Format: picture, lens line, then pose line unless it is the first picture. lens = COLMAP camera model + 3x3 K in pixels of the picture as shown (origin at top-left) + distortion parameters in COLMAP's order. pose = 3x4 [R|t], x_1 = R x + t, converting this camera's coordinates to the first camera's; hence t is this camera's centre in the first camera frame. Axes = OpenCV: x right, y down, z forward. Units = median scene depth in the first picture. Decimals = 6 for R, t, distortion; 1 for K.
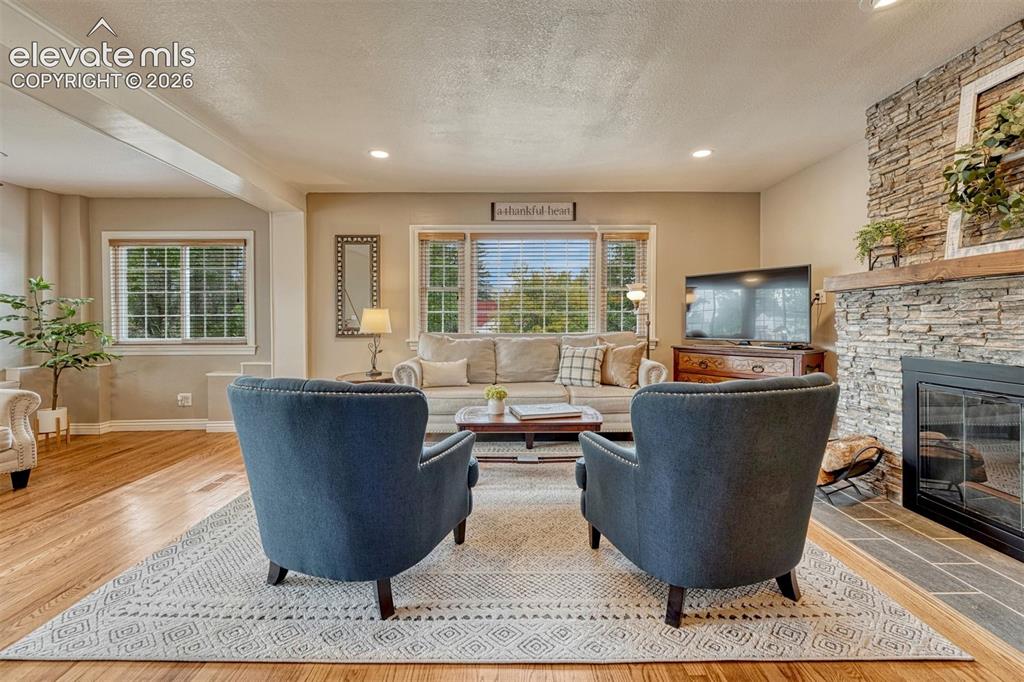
lens RADIAL K [[436.2, 0, 509.2], [0, 436.2, 322.4], [0, 0, 1]] dist [-0.006648, 0.000023]
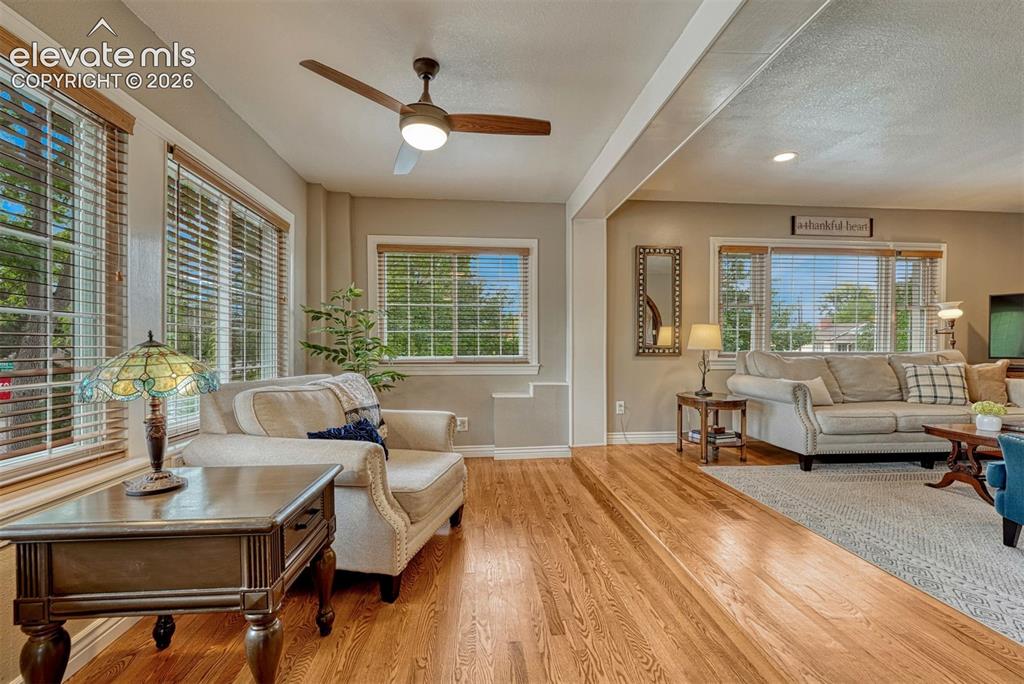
lens RADIAL K [[436.2, 0, 512.1], [0, 436.2, 350.9], [0, 0, 1]] dist [-0.006648, 0.000023]
pose [[0.996535, 0.002176, 0.083151, -0.739909], [-0.003239, 0.999915, 0.012648, 0.013376], [-0.083116, -0.012873, 0.996457, 0.091190]]
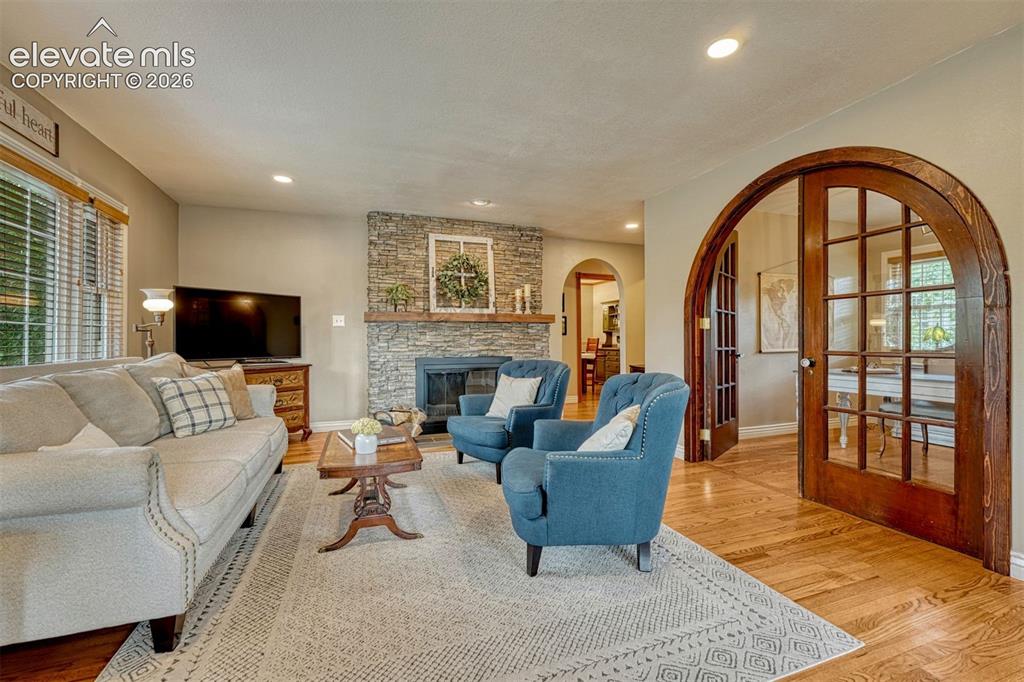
lens RADIAL K [[436.2, 0, 517.7], [0, 436.2, 341.8], [0, 0, 1]] dist [-0.006648, 0.000023]
pose [[-0.347713, -0.000954, 0.937601, -0.564995], [0.002823, 0.999994, 0.002064, 0.001188], [-0.937597, 0.003365, -0.347708, 0.648749]]
